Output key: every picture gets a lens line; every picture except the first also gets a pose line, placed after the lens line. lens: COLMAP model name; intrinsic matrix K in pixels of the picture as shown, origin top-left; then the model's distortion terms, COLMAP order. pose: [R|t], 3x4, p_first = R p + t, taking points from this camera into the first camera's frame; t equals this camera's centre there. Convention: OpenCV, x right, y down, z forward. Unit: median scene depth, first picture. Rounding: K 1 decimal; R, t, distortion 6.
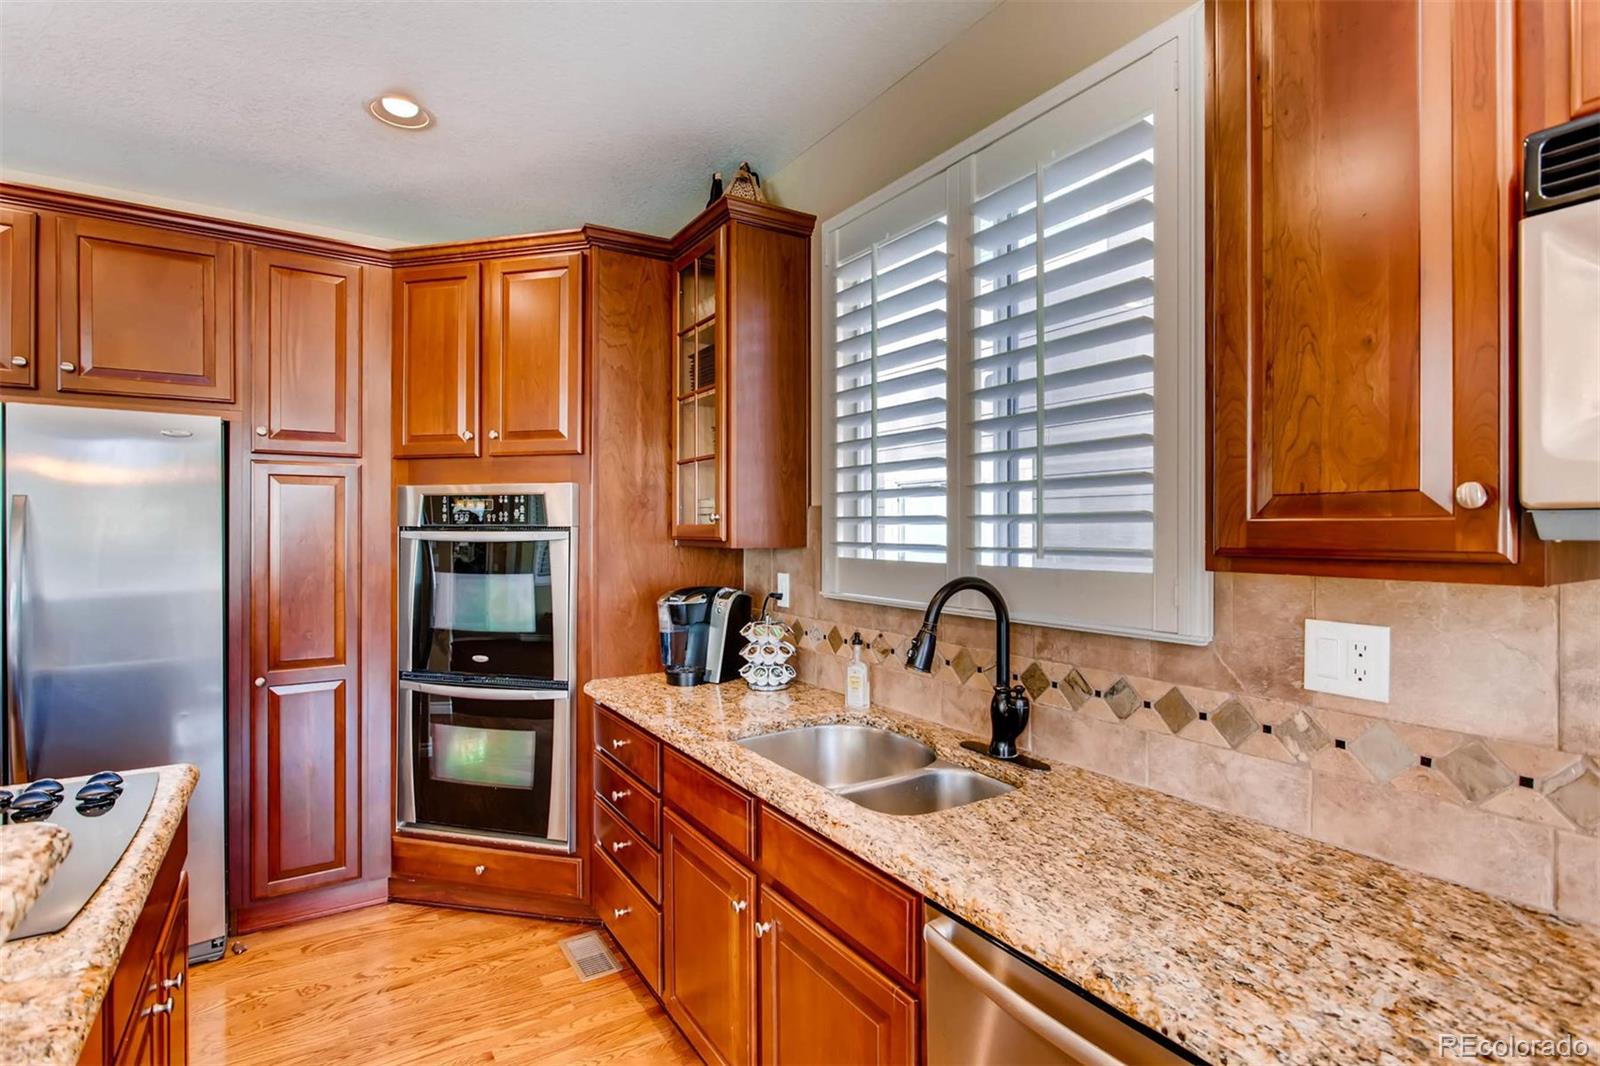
lens RADIAL K [[770.5, 0, 794.5], [0, 770.5, 532.2], [0, 0, 1]] dist [-0.006335, -0.001316]
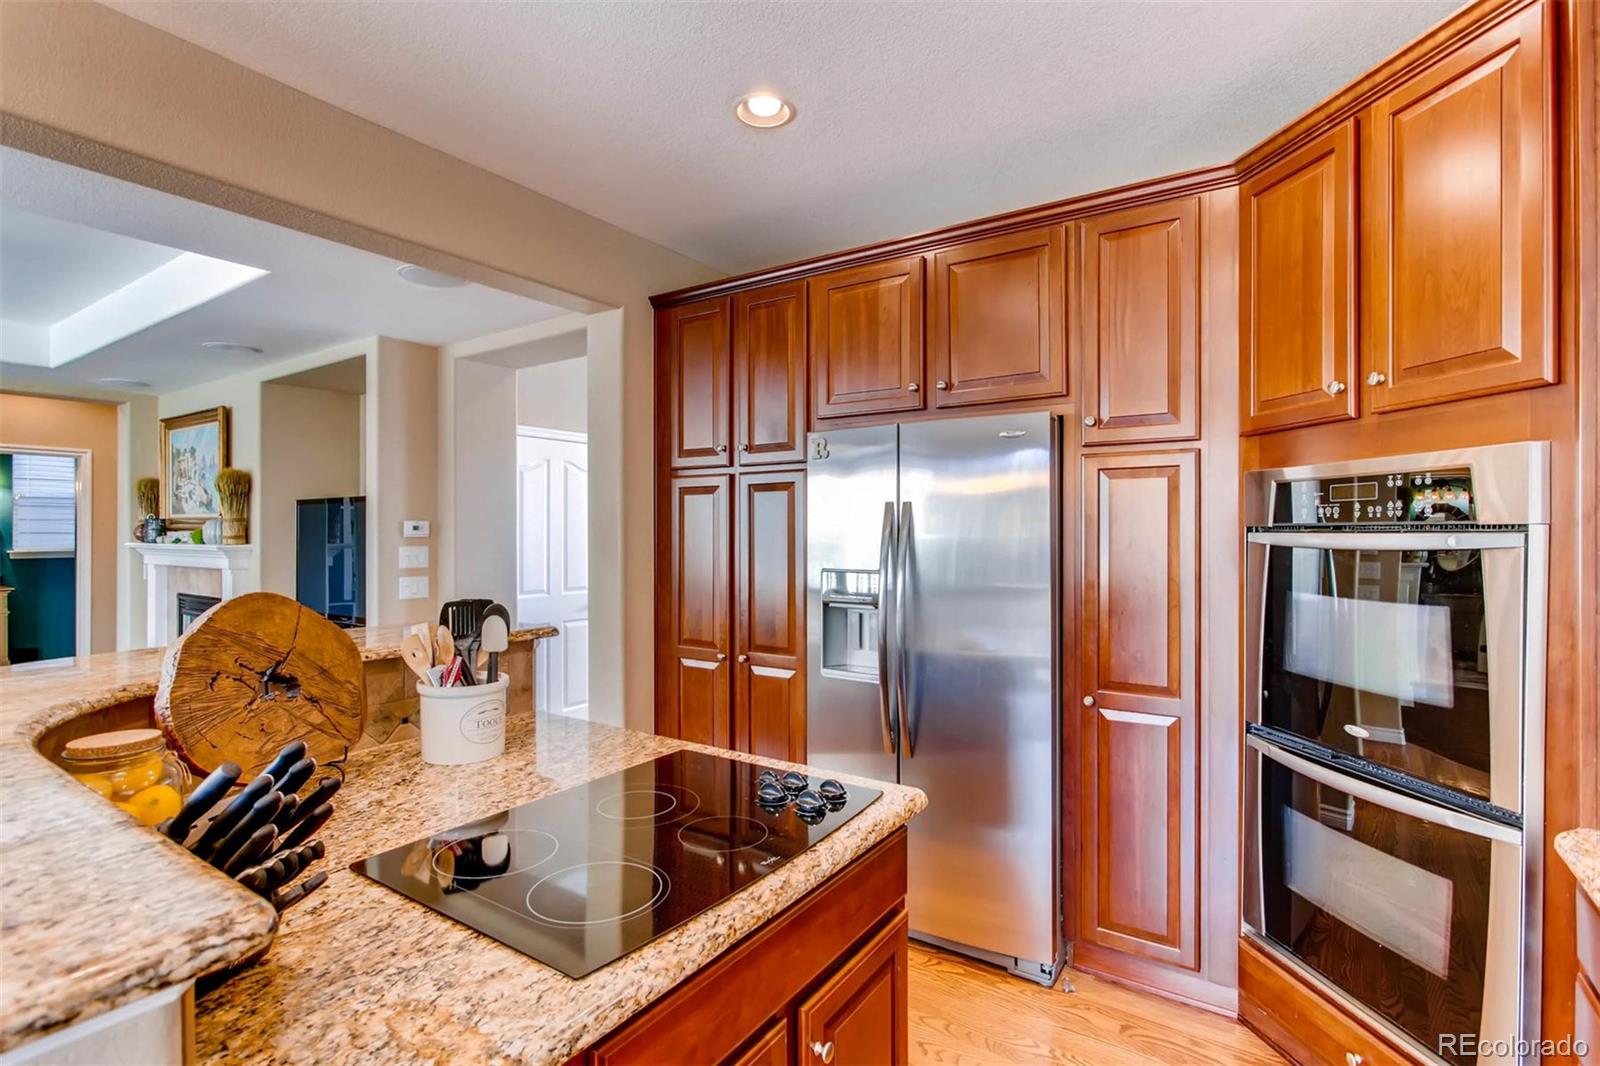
lens RADIAL K [[770.5, 0, 791.5], [0, 770.5, 532.1], [0, 0, 1]] dist [-0.006335, -0.001316]
pose [[0.398666, -0.002634, -0.917092, -0.008951], [-0.003653, 0.999983, -0.004461, 0.002716], [0.917089, 0.005129, 0.398650, 0.314238]]
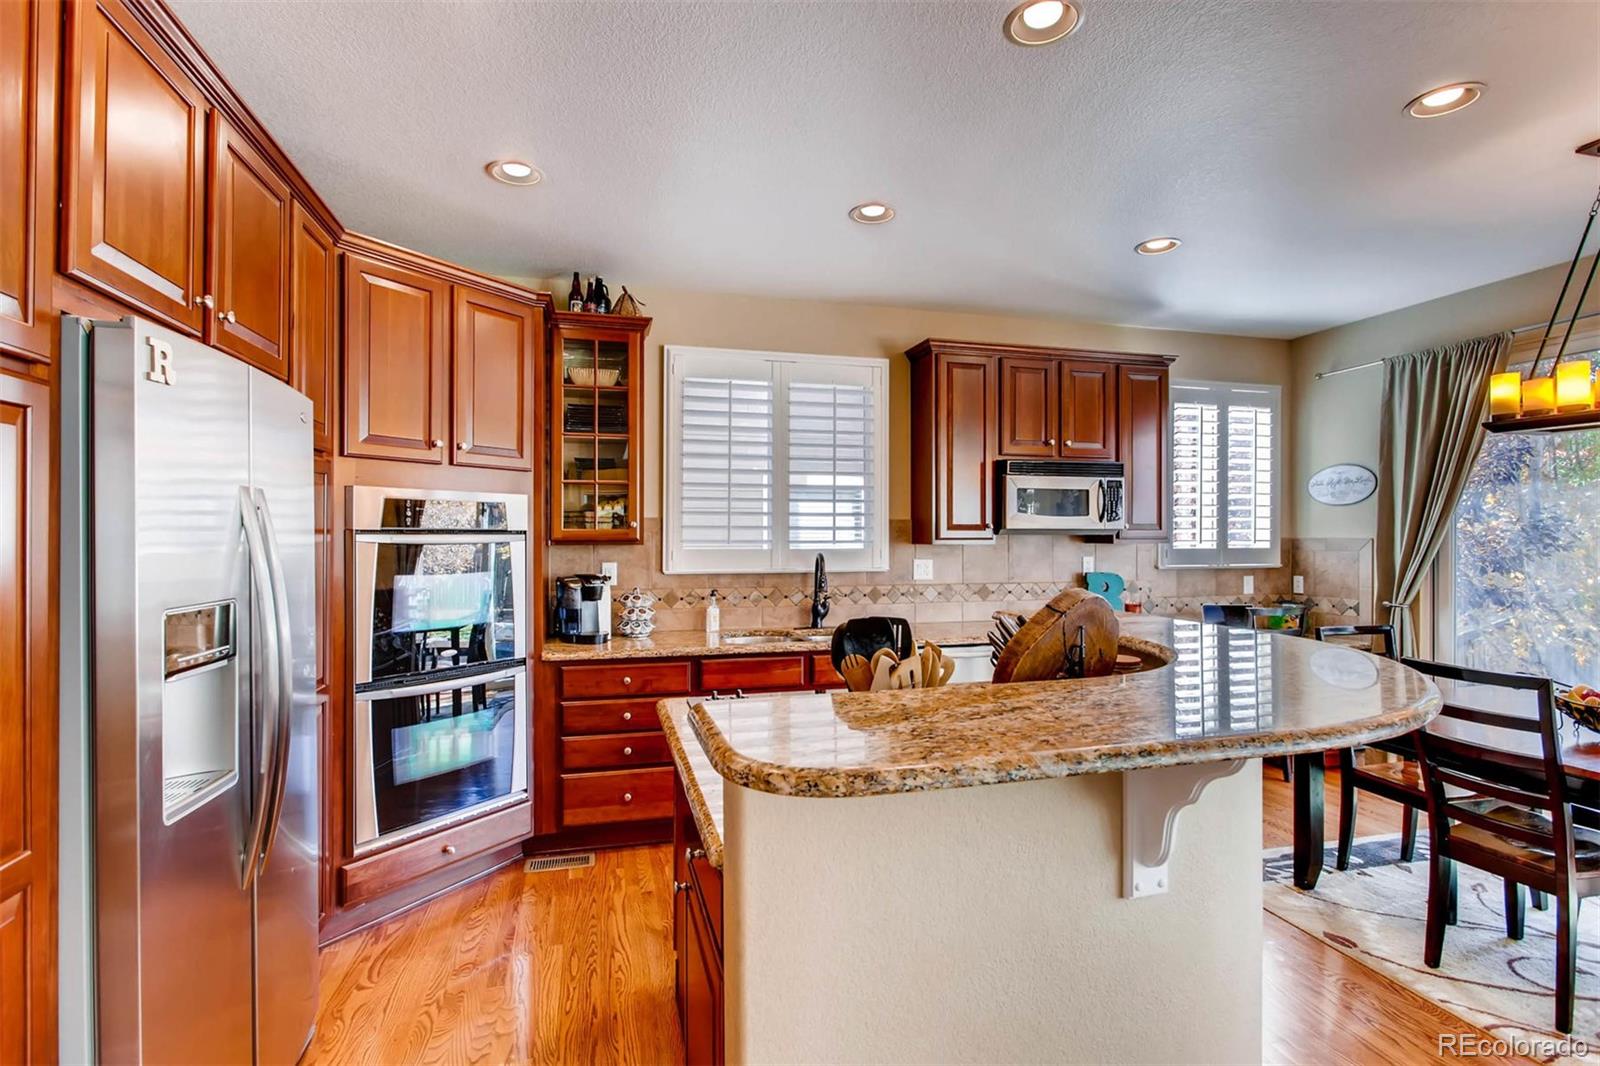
lens RADIAL K [[770.5, 0, 795.9], [0, 770.5, 532.8], [0, 0, 1]] dist [-0.006335, -0.001316]
pose [[0.307681, -0.000808, 0.951489, -1.648822], [0.002340, 0.999997, 0.000093, -0.003384], [-0.951487, 0.002198, 0.307682, 0.266954]]
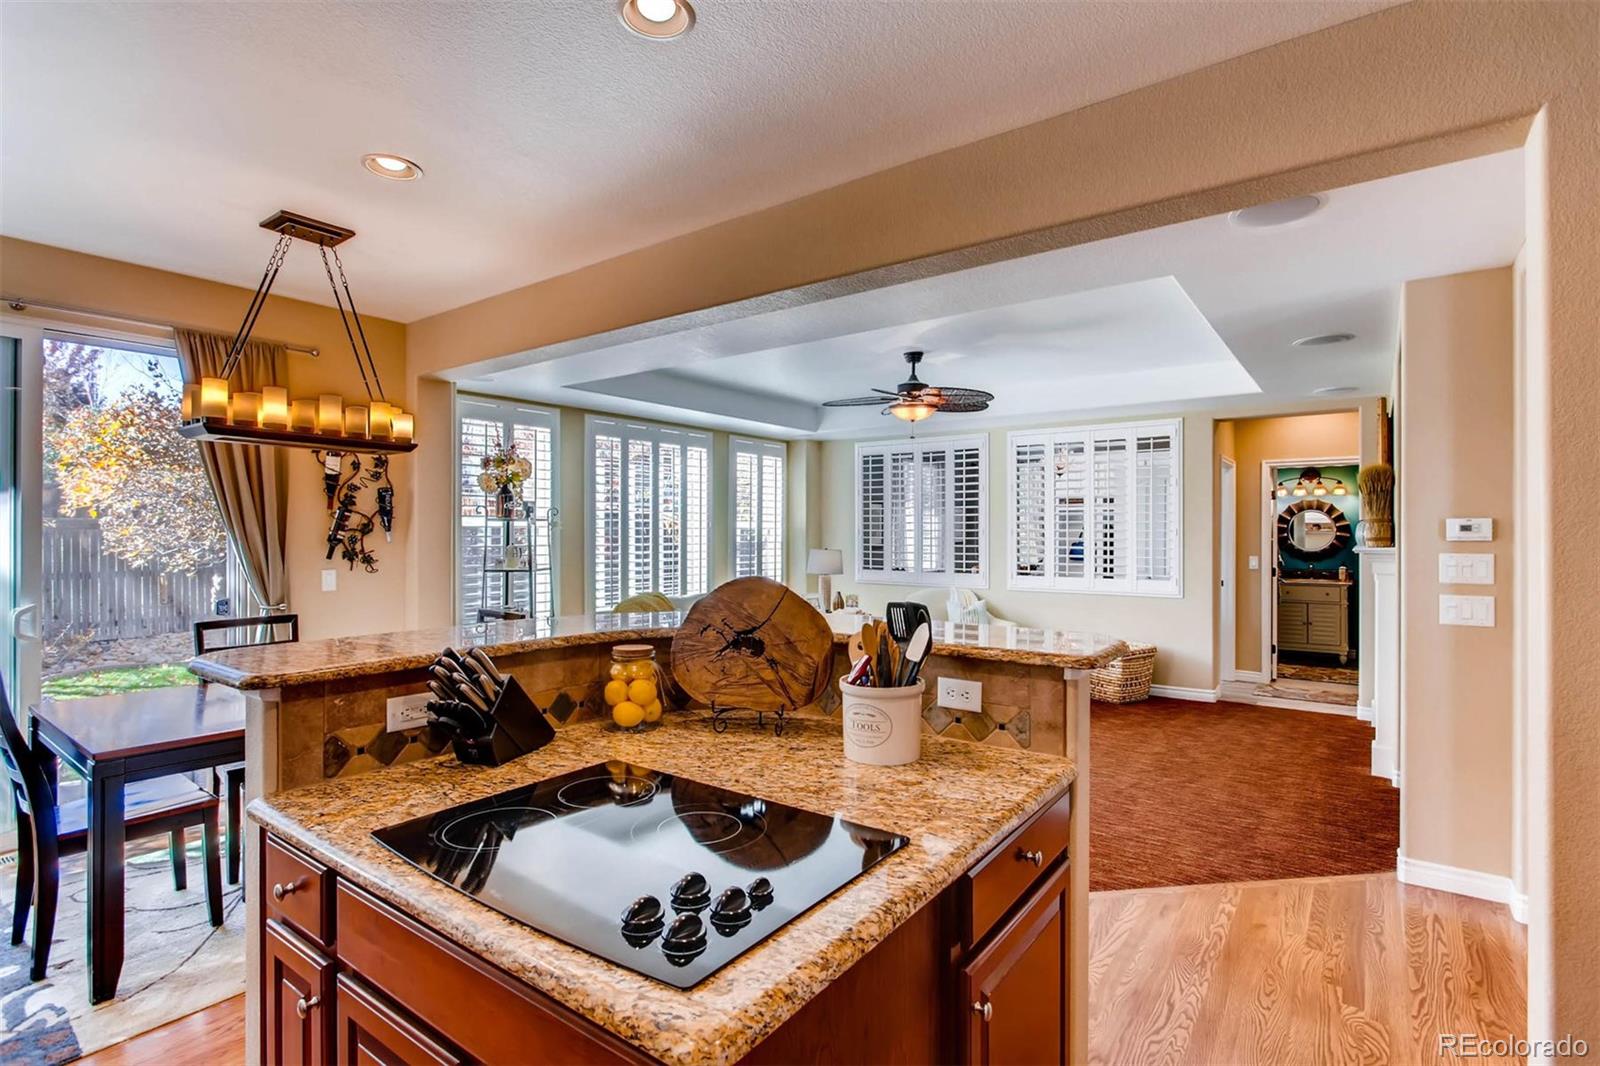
lens RADIAL K [[770.5, 0, 806.7], [0, 770.5, 530.6], [0, 0, 1]] dist [-0.006335, -0.001316]
pose [[-0.931905, -0.004507, -0.362673, -0.558353], [-0.004906, 0.999988, 0.000177, -0.002587], [0.362668, 0.001944, -0.931916, 1.104887]]
